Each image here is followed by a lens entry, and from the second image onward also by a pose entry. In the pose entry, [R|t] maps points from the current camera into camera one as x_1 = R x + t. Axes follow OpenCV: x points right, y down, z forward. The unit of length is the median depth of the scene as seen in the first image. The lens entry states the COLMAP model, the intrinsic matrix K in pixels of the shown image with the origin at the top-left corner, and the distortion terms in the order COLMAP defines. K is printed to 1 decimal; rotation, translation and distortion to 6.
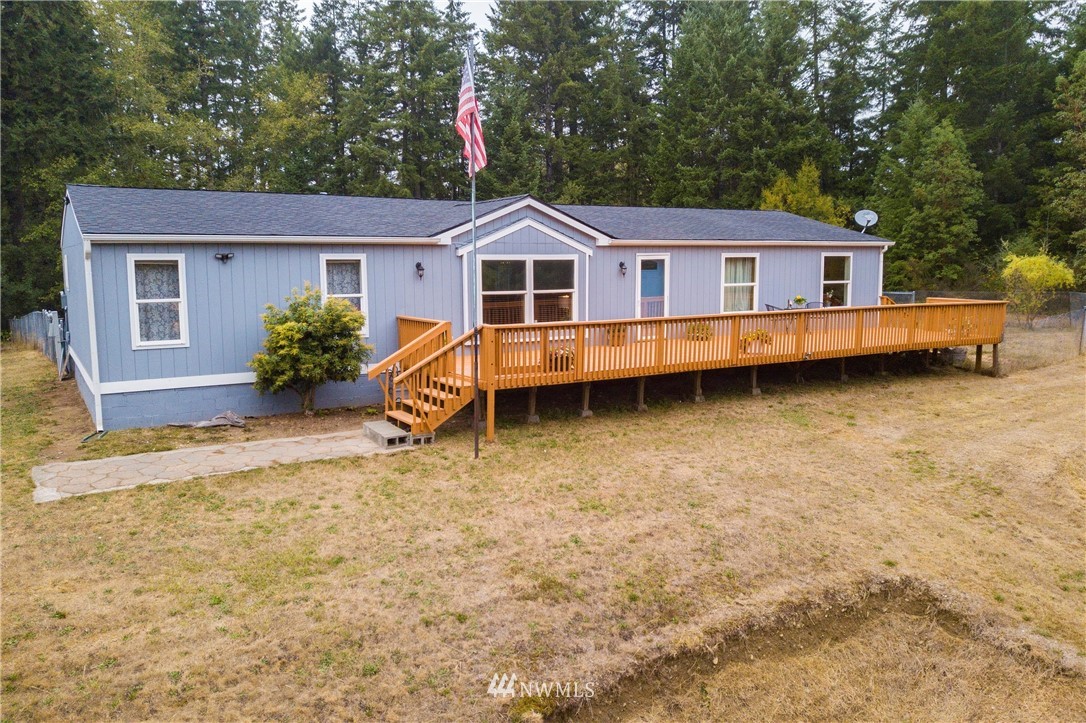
lens RADIAL K [[813.0, 0, 534.9], [0, 813.0, 350.3], [0, 0, 1]] dist [0.036361, -0.047096]
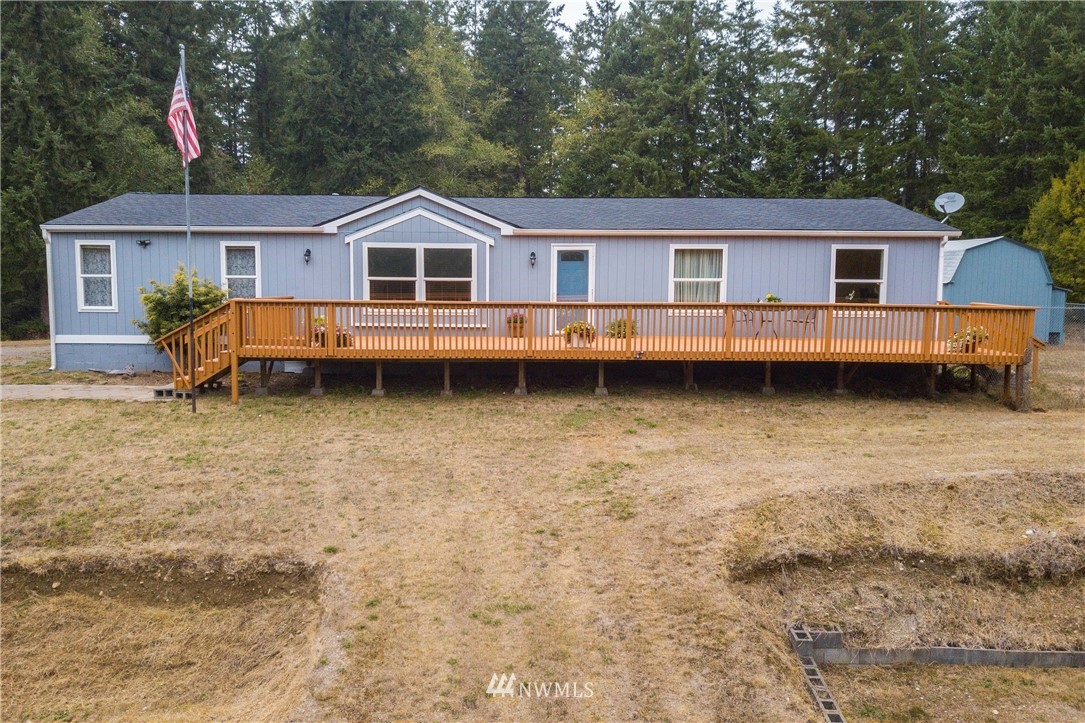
lens RADIAL K [[812.3, 0, 534.4], [0, 812.3, 350.3], [0, 0, 1]] dist [0.036361, -0.047096]
pose [[0.861105, 0.058202, -0.505084, 0.634113], [-0.067685, 0.997707, -0.000427, 0.009415], [0.503901, 0.034554, 0.863070, 0.173195]]
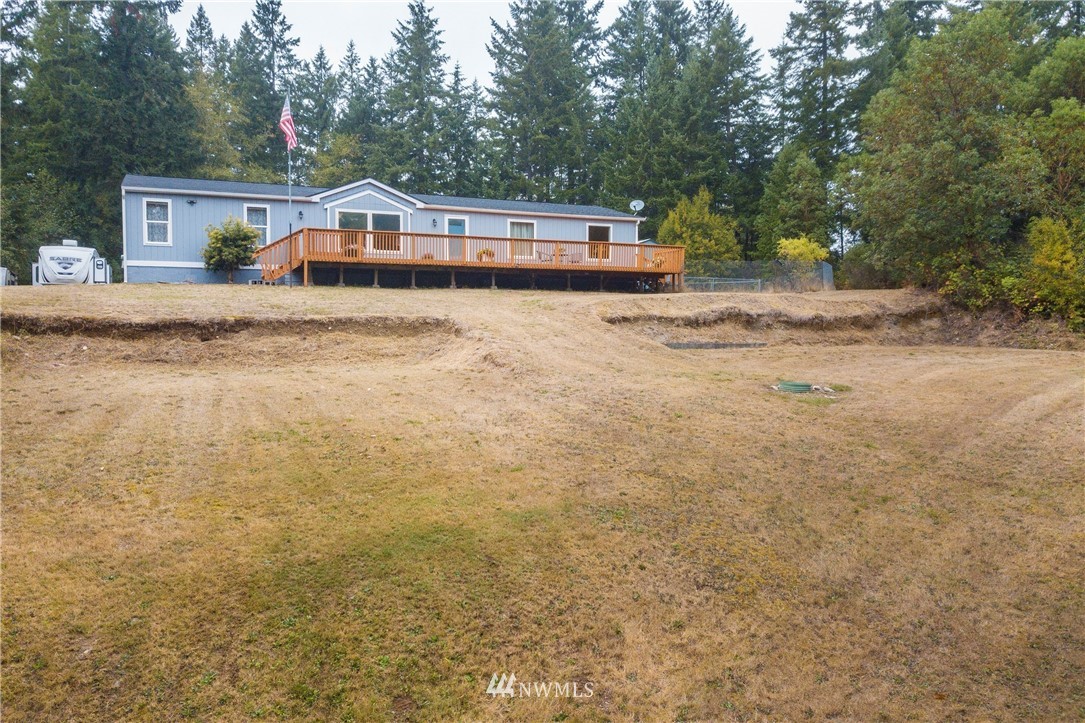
lens RADIAL K [[777.4, 0, 514.8], [0, 777.4, 358.9], [0, 0, 1]] dist [0.028560, -0.041696]
pose [[0.990302, 0.012645, -0.138353, 0.522247], [-0.021185, 0.997948, -0.060426, 0.287442], [0.137305, 0.062771, 0.988538, -0.578794]]
